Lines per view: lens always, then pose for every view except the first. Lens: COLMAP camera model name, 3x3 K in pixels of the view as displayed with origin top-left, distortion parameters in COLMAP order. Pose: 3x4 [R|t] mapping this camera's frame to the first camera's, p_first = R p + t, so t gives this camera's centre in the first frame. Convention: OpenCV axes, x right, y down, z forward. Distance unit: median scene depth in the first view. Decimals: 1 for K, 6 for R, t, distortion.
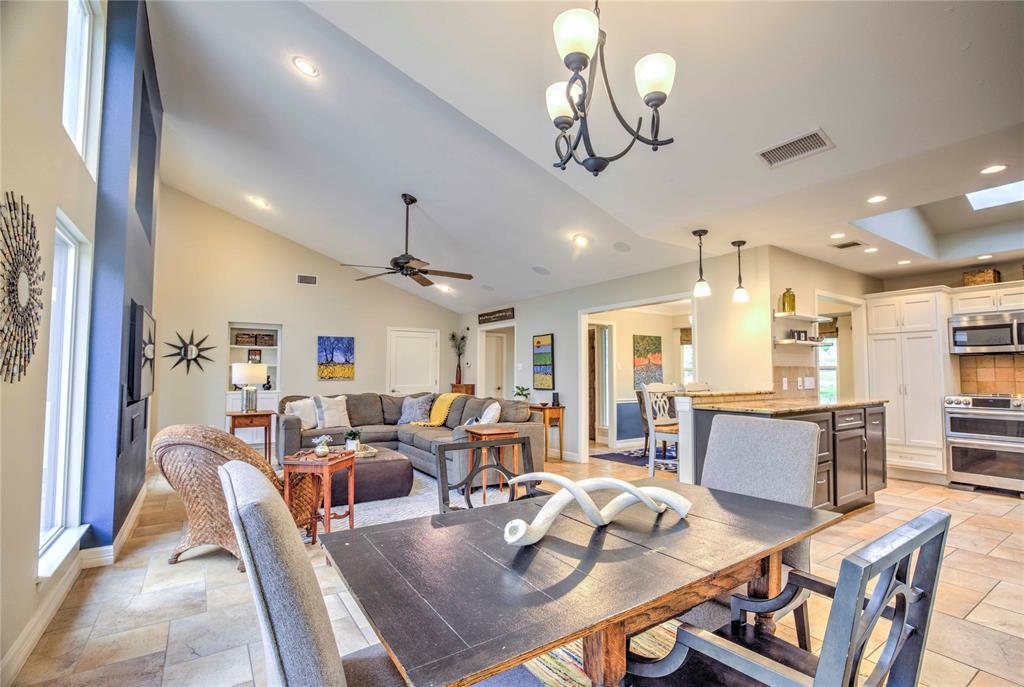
lens RADIAL K [[472.6, 0, 512.0], [0, 472.6, 343.5], [0, 0, 1]] dist [-0.040770, 0.000310]
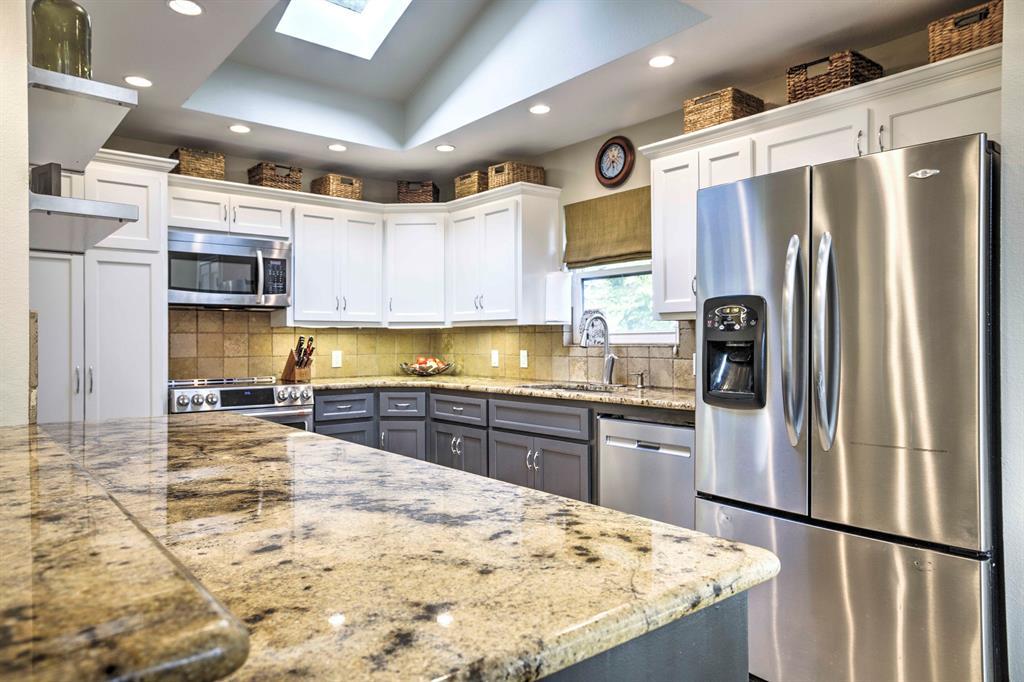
lens RADIAL K [[674.4, 0, 512.0], [0, 674.4, 341.0], [0, 0, 1]] dist [0.000954, -0.000254]
pose [[-0.117412, -0.006297, 0.993063, 0.194201], [-0.056912, 0.998379, -0.000398, 0.042586], [-0.991451, -0.056564, -0.117580, 0.721268]]
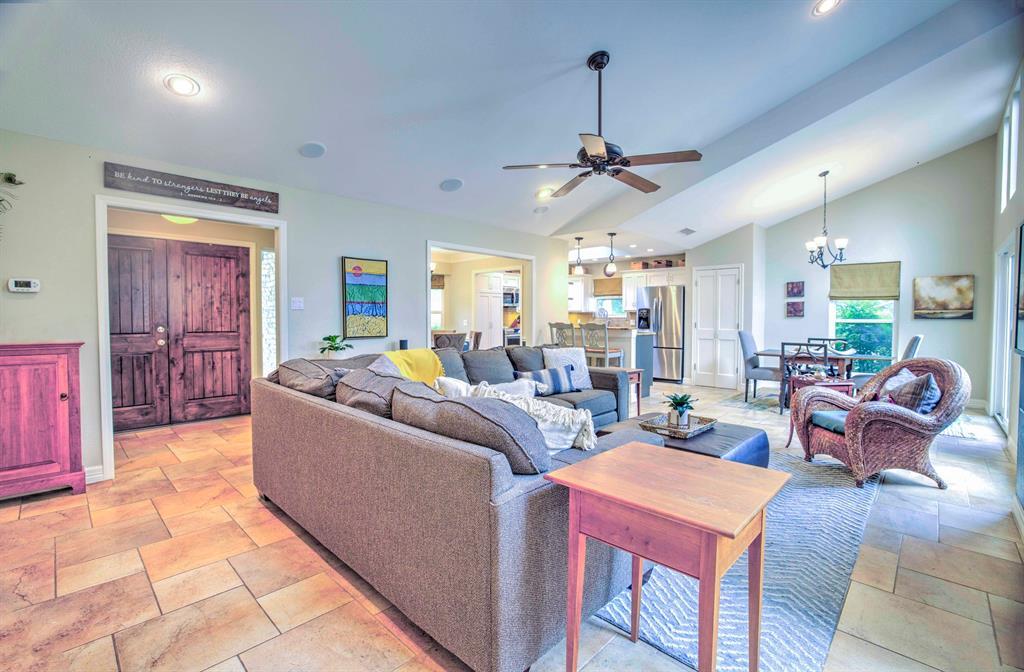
lens RADIAL K [[451.8, 0, 512.0], [0, 451.8, 336.0], [0, 0, 1]] dist [-0.036529, -0.000020]
pose [[-0.225471, -0.043830, 0.973263, -0.930093], [-0.066372, 0.997358, 0.029539, 0.089934], [-0.971986, -0.057937, -0.227784, 1.398658]]
